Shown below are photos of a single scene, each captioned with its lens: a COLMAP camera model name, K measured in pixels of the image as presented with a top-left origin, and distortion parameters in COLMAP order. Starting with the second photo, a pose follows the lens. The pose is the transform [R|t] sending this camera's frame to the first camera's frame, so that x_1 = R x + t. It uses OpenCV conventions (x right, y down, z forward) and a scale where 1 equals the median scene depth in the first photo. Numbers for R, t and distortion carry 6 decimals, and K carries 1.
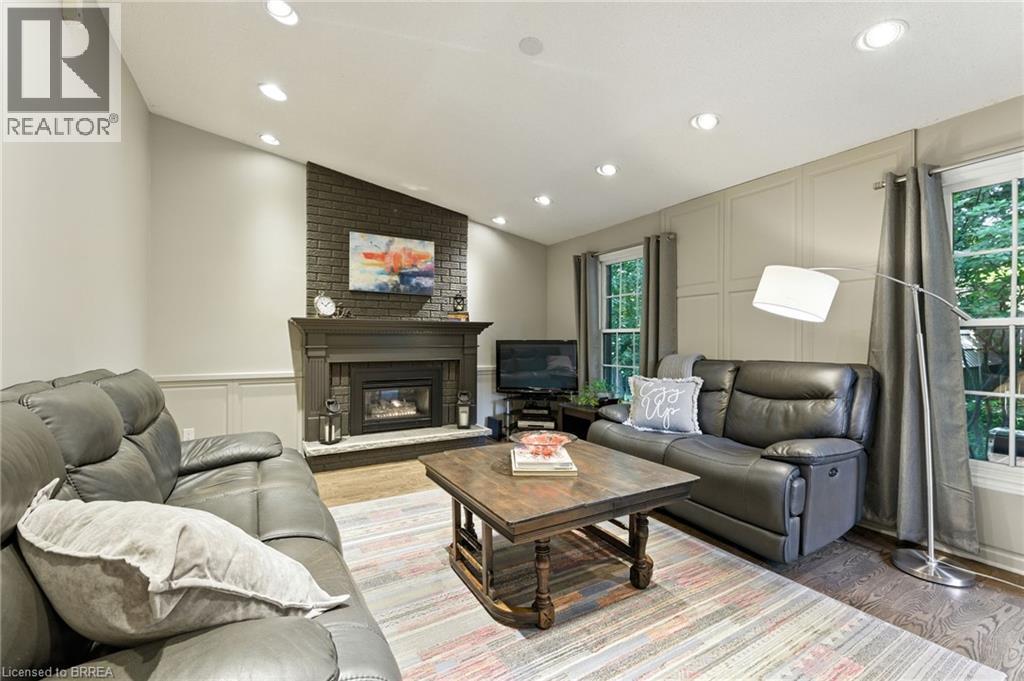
lens RADIAL K [[456.1, 0, 508.3], [0, 456.1, 338.7], [0, 0, 1]] dist [0.002906, 0.001439]
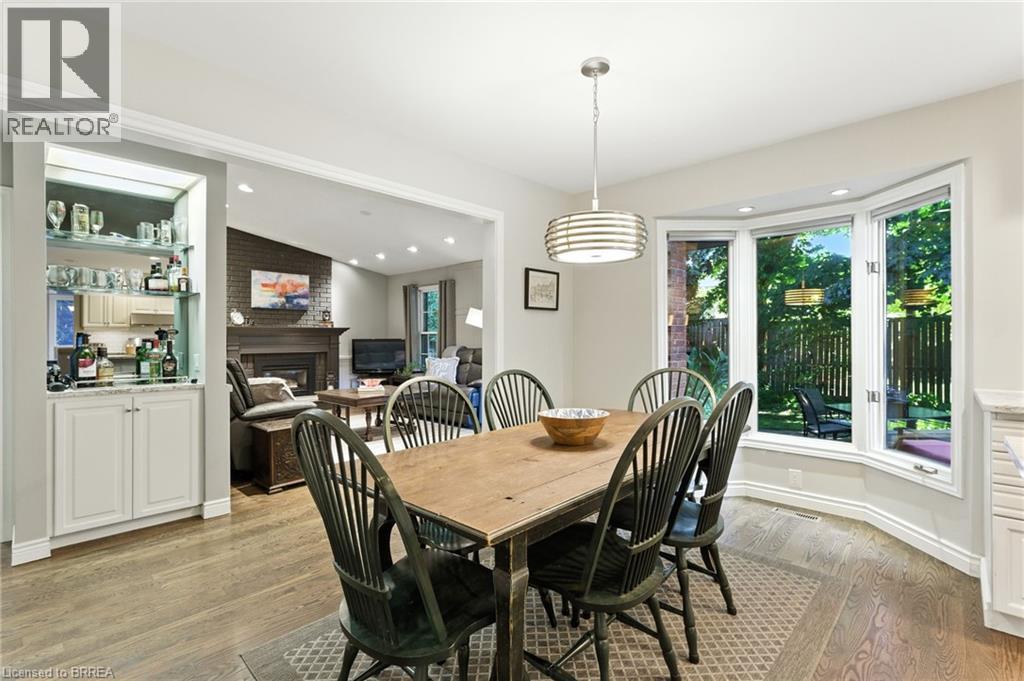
lens RADIAL K [[456.1, 0, 508.3], [0, 456.1, 338.7], [0, 0, 1]] dist [0.002906, 0.001439]
pose [[0.955268, -0.006679, 0.295667, 0.024048], [0.005288, 0.999971, 0.005503, -0.004038], [-0.295695, -0.003693, 0.955275, -0.689259]]
